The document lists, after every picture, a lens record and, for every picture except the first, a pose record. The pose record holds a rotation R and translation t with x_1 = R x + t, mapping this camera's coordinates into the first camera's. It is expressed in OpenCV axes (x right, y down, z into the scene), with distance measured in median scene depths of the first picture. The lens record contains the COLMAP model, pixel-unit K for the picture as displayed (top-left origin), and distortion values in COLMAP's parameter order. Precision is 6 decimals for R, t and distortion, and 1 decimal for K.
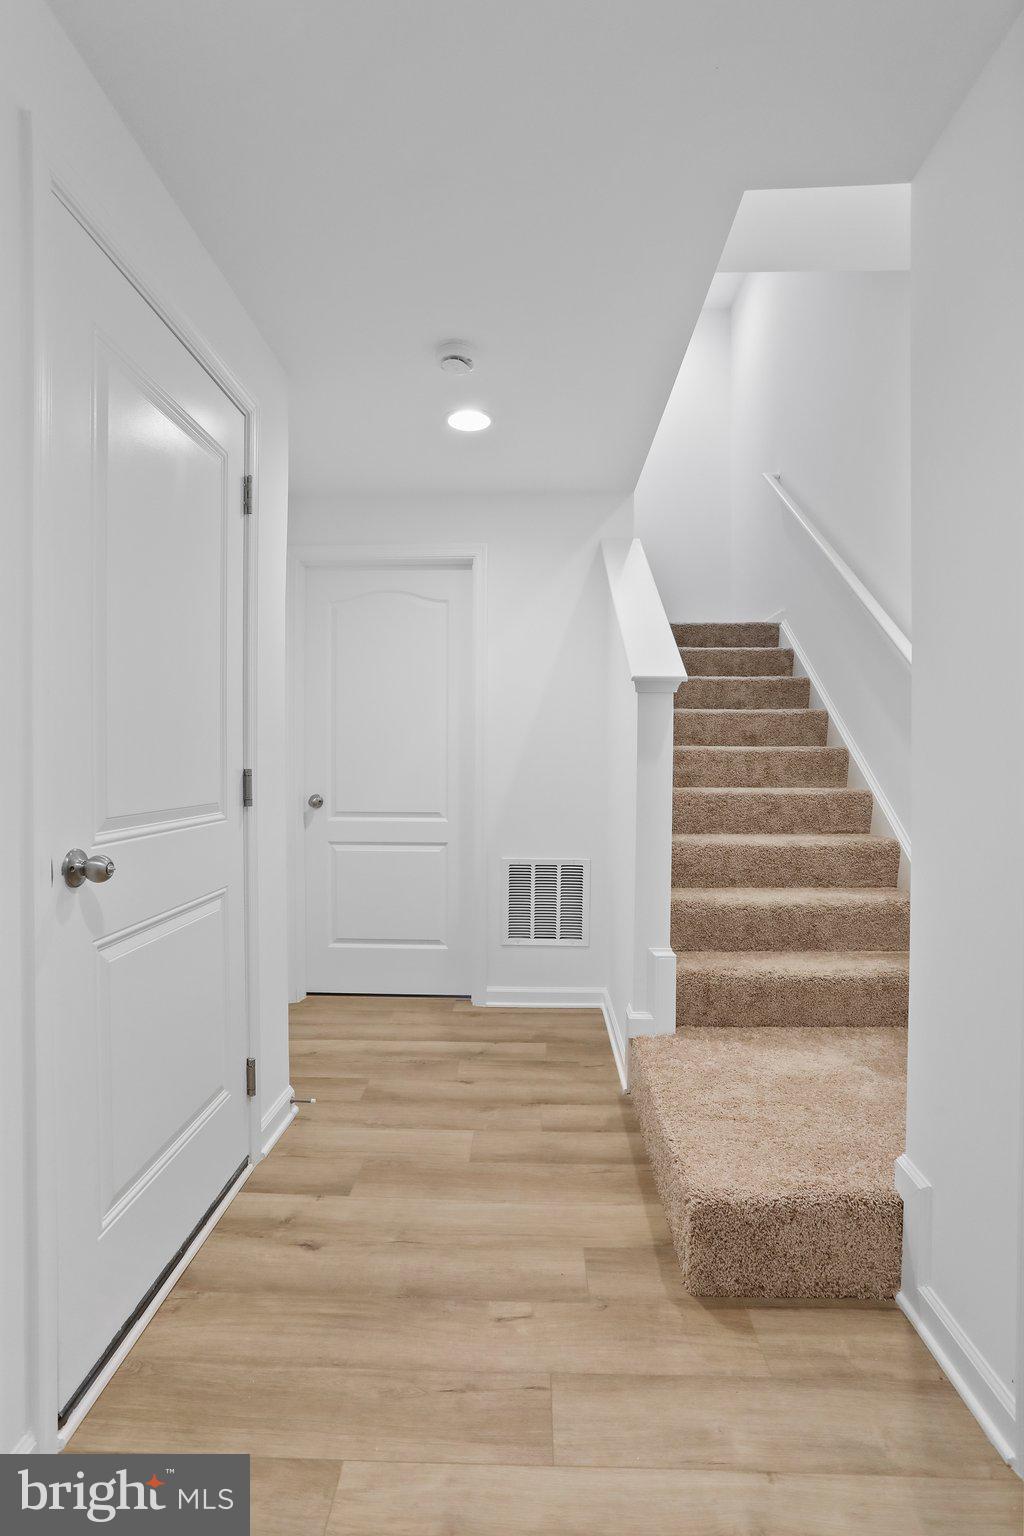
lens RADIAL K [[737.5, 0, 512.9], [0, 737.5, 765.9], [0, 0, 1]] dist [-0.038617, 0.014767]
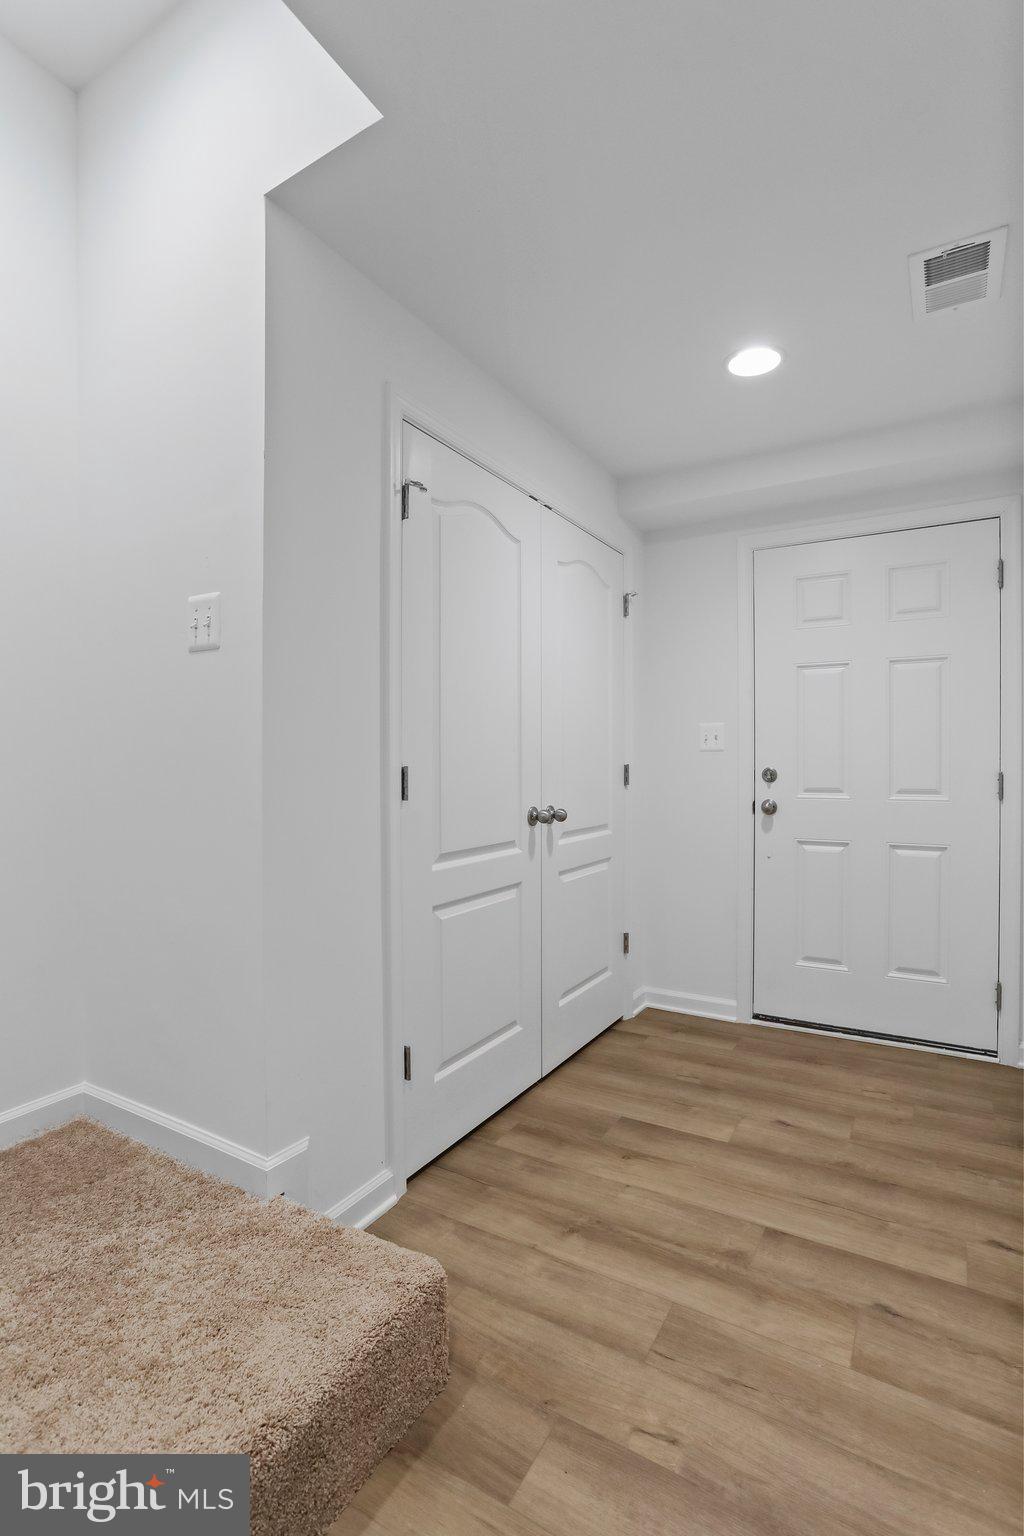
lens RADIAL K [[737.5, 0, 510.6], [0, 737.5, 767.7], [0, 0, 1]] dist [-0.038617, 0.014767]
pose [[-0.873736, 0.000009, 0.486401, -0.280105], [0.005353, 0.999940, 0.009597, -0.013341], [-0.486371, 0.010989, -0.873683, 1.971401]]
